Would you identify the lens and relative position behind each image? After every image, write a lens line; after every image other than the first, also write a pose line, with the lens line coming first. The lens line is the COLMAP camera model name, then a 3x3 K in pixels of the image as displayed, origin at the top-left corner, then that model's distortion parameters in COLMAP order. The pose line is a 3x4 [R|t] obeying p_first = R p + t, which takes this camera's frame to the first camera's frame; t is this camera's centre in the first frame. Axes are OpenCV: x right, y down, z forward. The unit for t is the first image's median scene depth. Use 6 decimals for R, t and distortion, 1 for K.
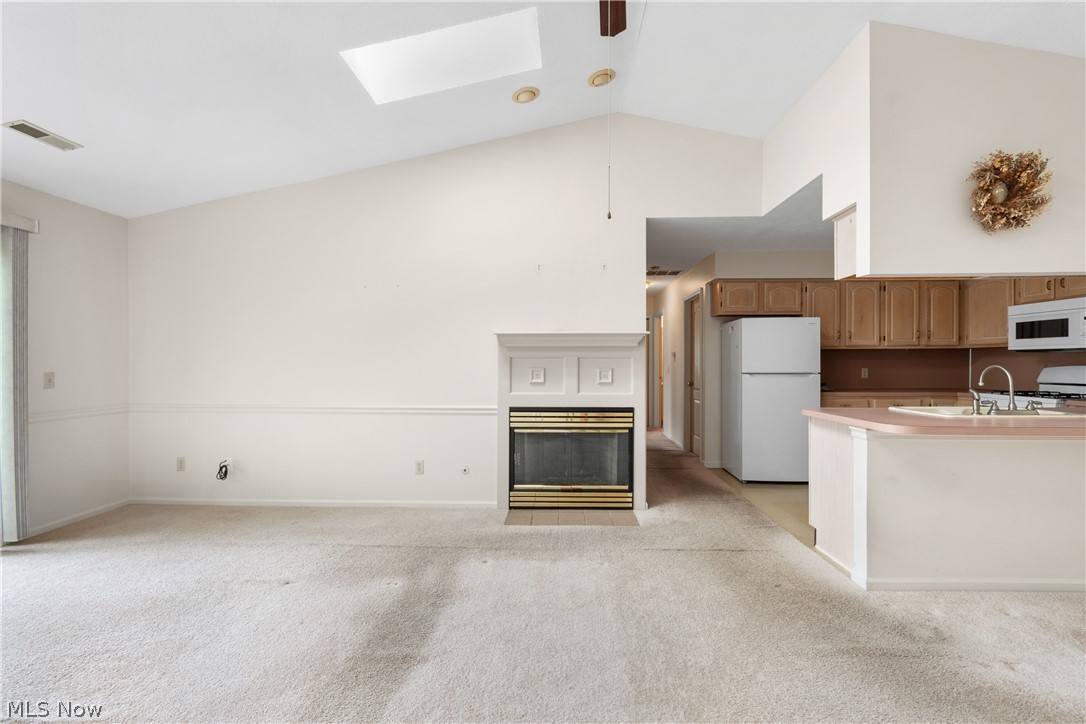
lens RADIAL K [[477.4, 0, 547.2], [0, 477.4, 365.6], [0, 0, 1]] dist [-0.002115, -0.000752]
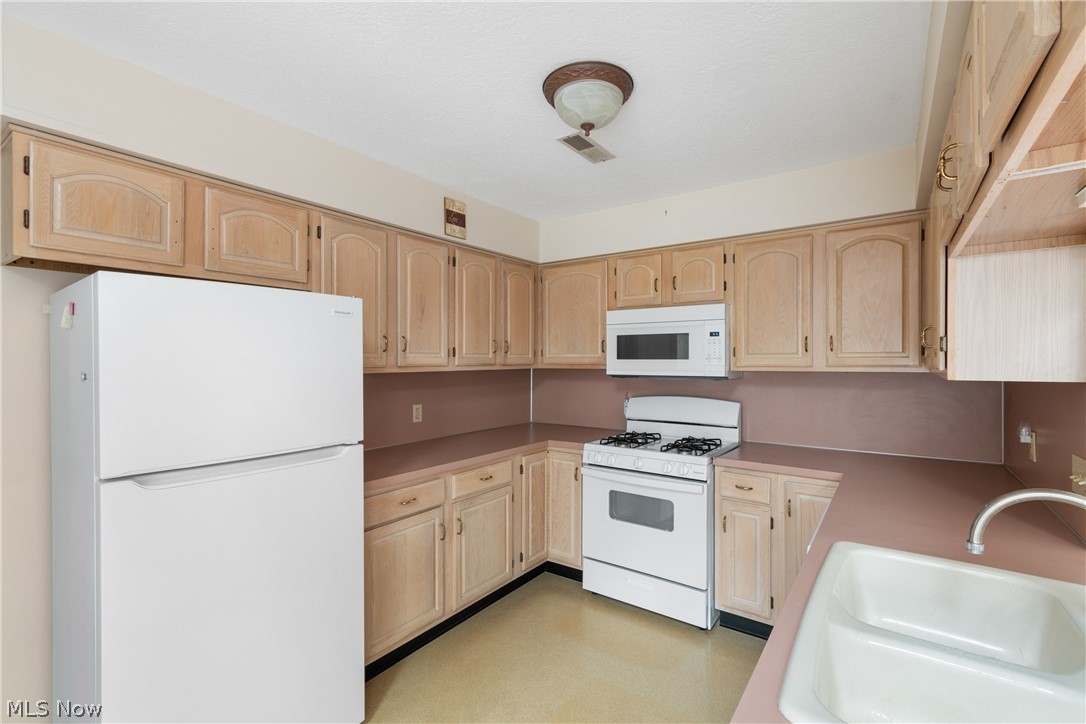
lens RADIAL K [[477.4, 0, 547.1], [0, 477.4, 362.7], [0, 0, 1]] dist [-0.002115, -0.000752]
pose [[0.539381, -0.003999, 0.842052, 0.302923], [0.007313, 0.999973, 0.000064, -0.044489], [-0.842030, 0.006123, 0.539396, 0.616730]]
